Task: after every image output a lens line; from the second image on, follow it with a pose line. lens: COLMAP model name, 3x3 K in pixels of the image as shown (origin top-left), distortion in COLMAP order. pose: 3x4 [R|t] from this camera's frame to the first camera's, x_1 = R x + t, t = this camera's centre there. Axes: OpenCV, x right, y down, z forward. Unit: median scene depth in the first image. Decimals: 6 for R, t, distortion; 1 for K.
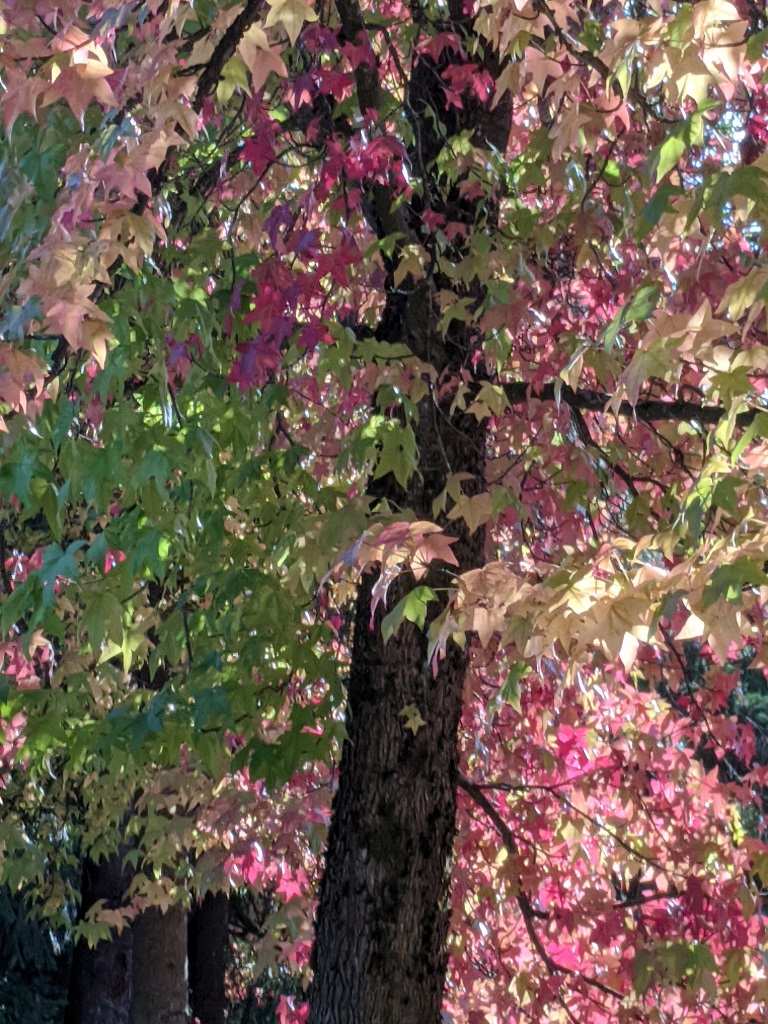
lens RADIAL K [[775.4, 0, 471.6], [0, 775.4, 514.1], [0, 0, 1]] dist [-0.000036, 0.068889]
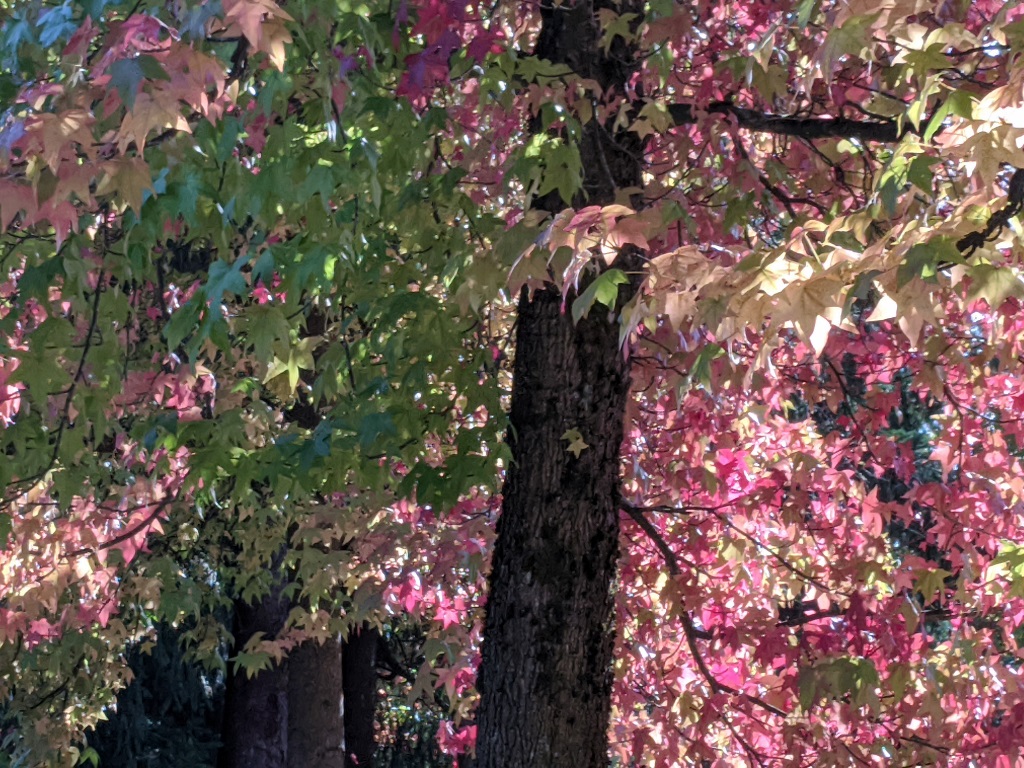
lens RADIAL K [[775.4, 0, 512.0], [0, 775.4, 384.0], [0, 0, 1]] dist [-0.000036, 0.068889]
pose [[0.999867, -0.012638, 0.010323, -0.166268], [0.012663, 0.999917, -0.002362, 0.190435], [-0.010292, 0.002492, 0.999944, -0.001192]]
